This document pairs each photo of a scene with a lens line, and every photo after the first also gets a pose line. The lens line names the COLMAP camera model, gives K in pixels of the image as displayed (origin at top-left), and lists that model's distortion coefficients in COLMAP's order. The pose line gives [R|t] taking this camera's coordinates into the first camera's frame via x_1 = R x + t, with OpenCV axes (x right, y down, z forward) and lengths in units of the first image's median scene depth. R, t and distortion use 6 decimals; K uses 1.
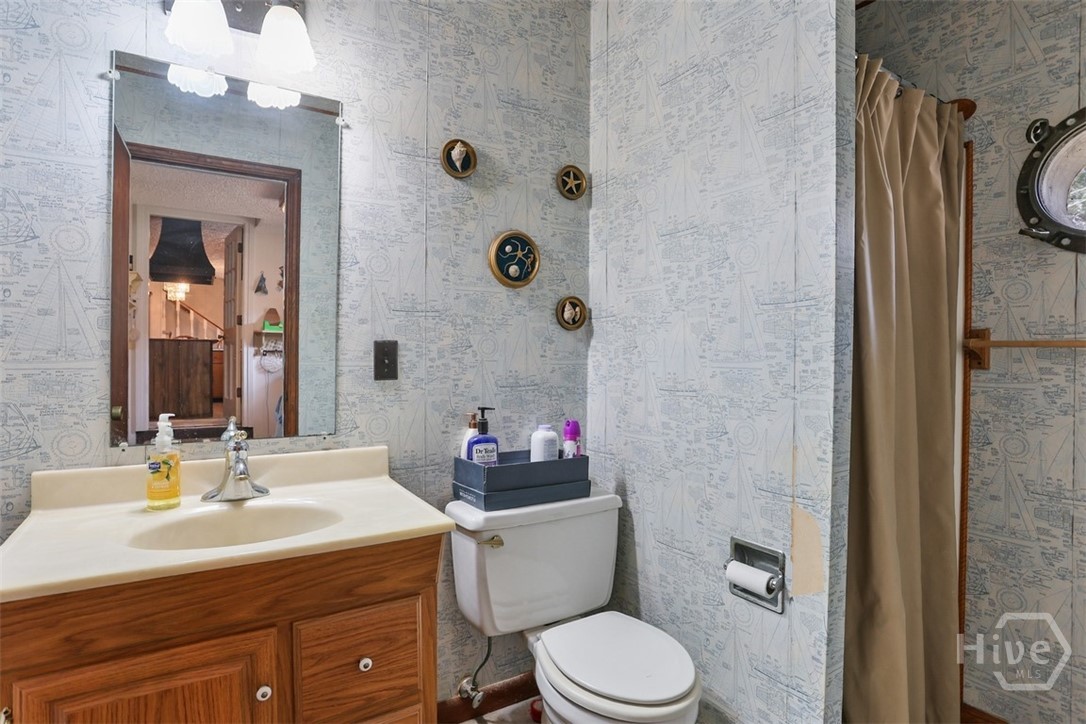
lens RADIAL K [[537.6, 0, 543.0], [0, 537.6, 362.0], [0, 0, 1]] dist [-0.066042, 0.024326]
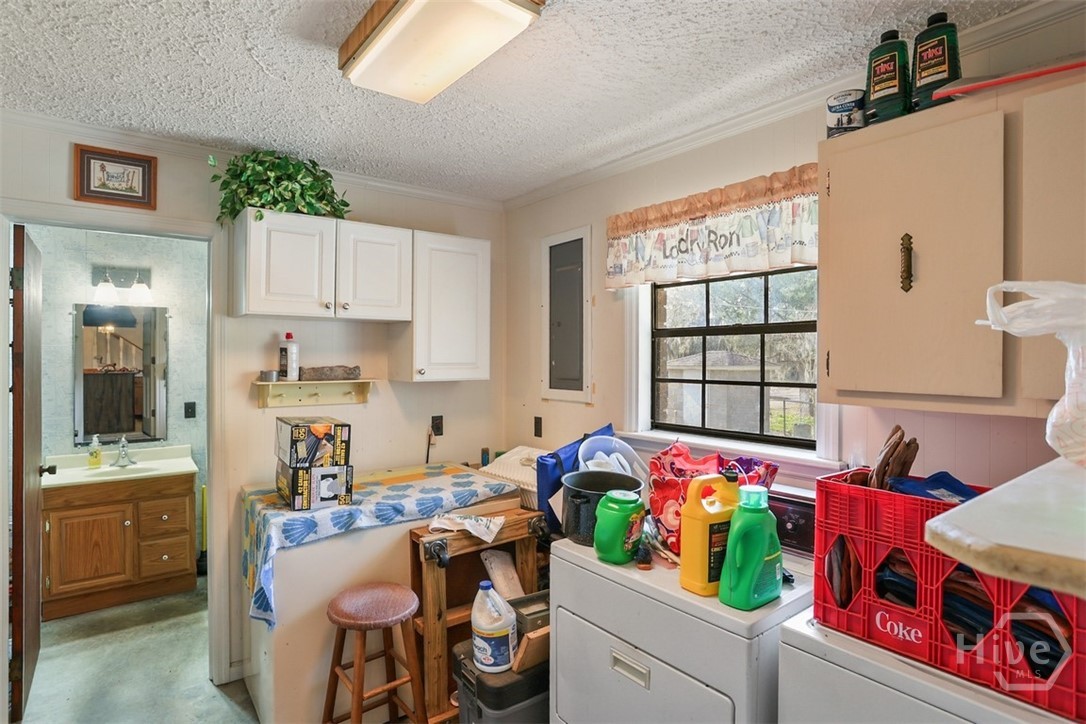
lens RADIAL K [[537.6, 0, 543.0], [0, 537.6, 362.0], [0, 0, 1]] dist [-0.066042, 0.024326]
pose [[0.996427, -0.010756, 0.083772, 1.323874], [0.011293, 0.999919, -0.005939, -0.226970], [-0.083701, 0.006864, 0.996467, -1.810948]]
